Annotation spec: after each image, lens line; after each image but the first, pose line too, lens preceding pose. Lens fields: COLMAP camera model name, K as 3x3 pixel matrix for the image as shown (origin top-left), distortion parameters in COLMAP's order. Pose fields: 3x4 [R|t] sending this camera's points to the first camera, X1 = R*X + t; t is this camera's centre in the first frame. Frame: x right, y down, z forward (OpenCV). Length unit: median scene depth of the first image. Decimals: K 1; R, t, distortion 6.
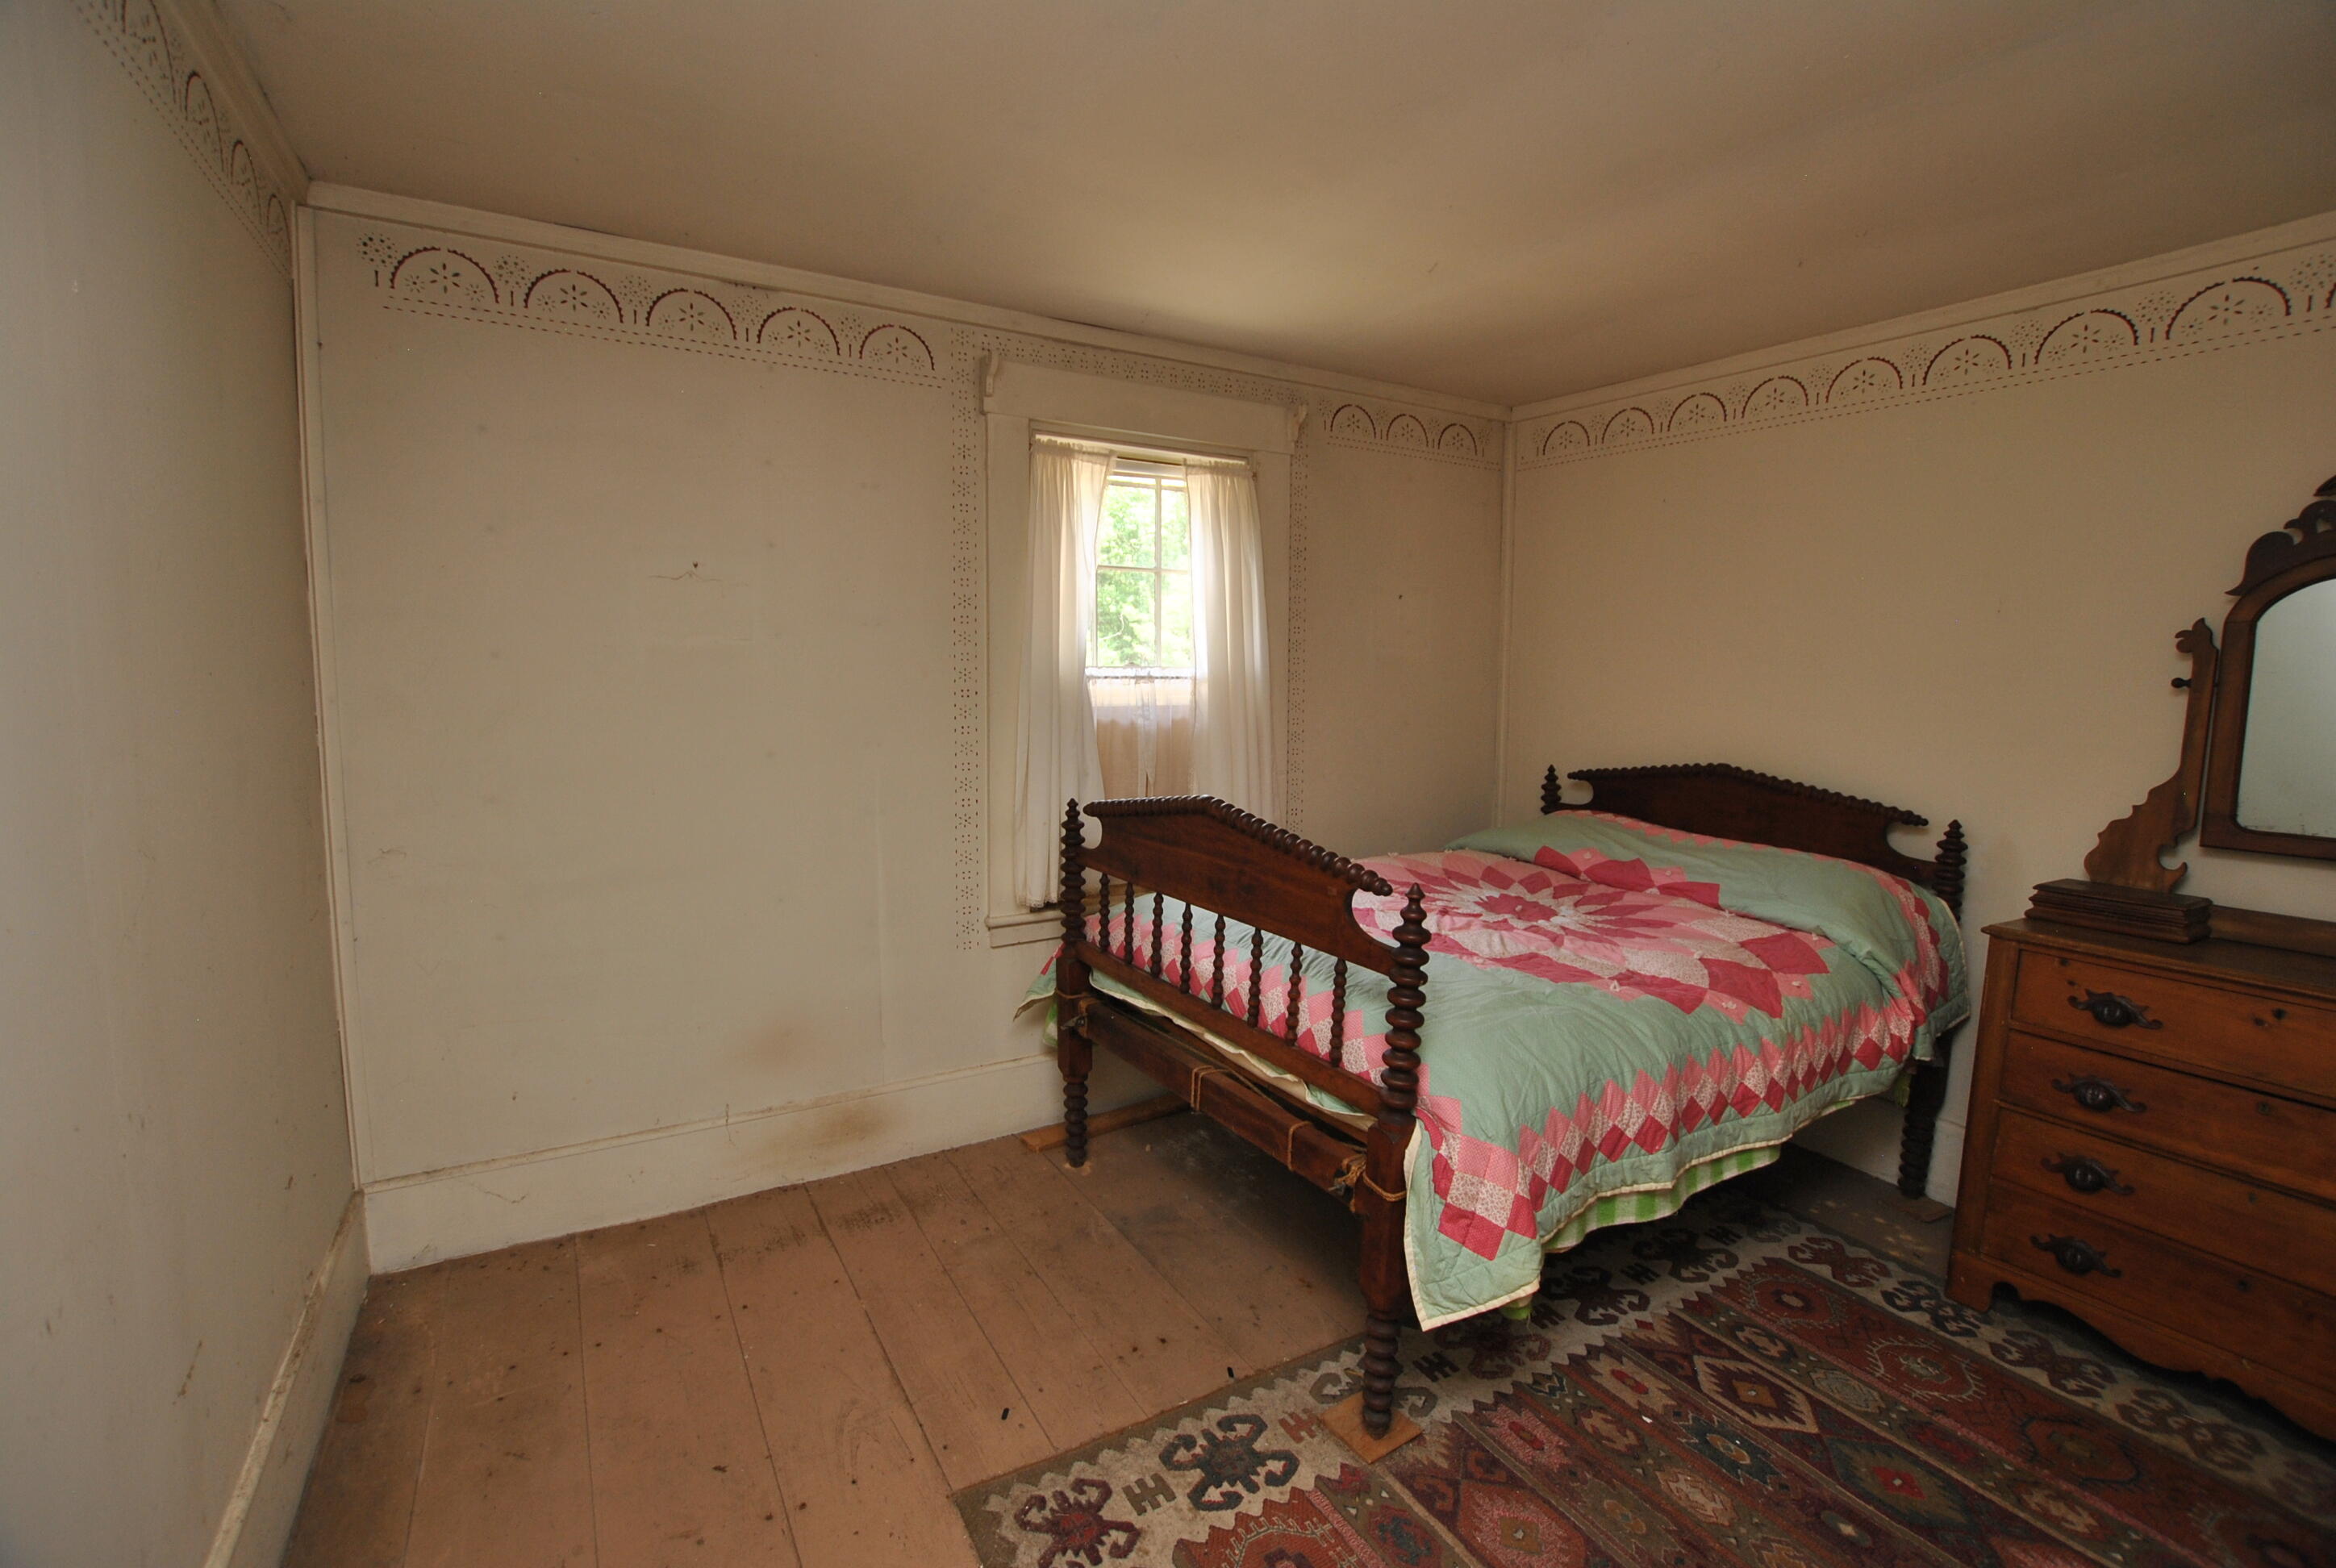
lens RADIAL K [[1029.1, 0, 1168.6], [0, 1029.1, 760.3], [0, 0, 1]] dist [-0.040224, 0.007420]
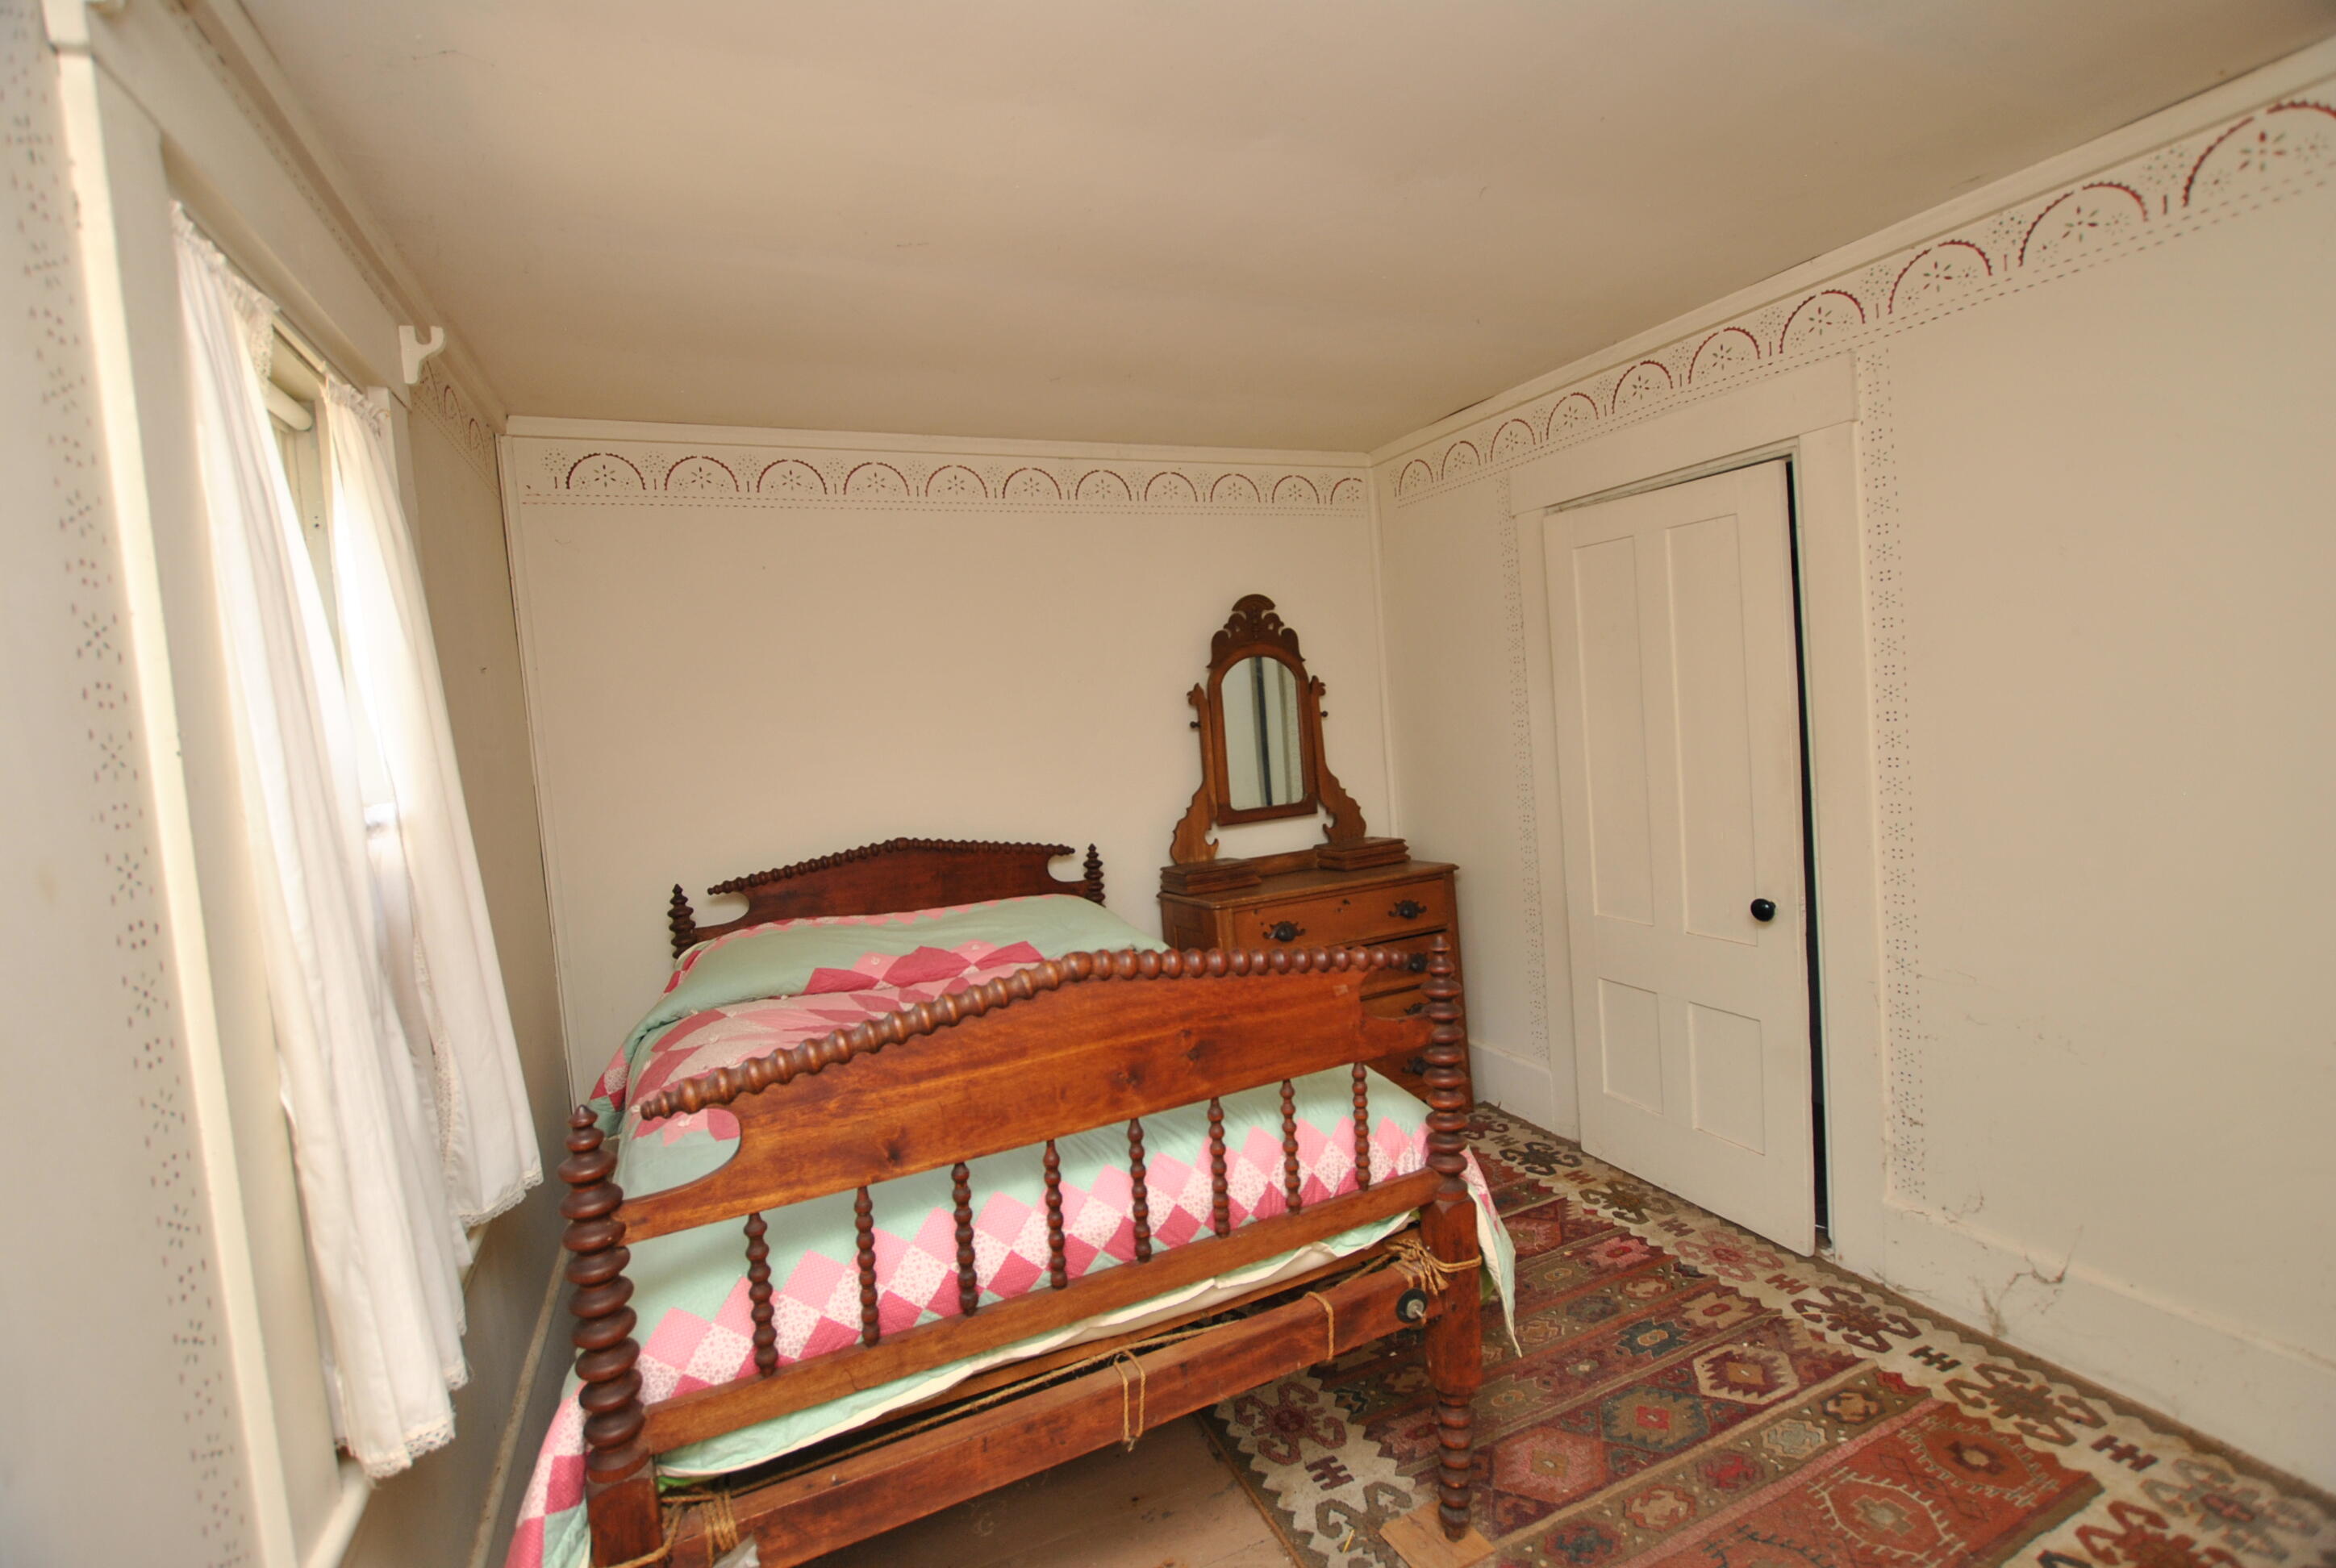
lens RADIAL K [[1029.1, 0, 1168.6], [0, 1029.1, 760.3], [0, 0, 1]] dist [-0.040224, 0.007420]
pose [[0.120621, -0.062109, 0.990754, -0.550525], [0.166369, 0.985190, 0.041505, -0.092979], [-0.978658, 0.159825, 0.129167, 0.809088]]
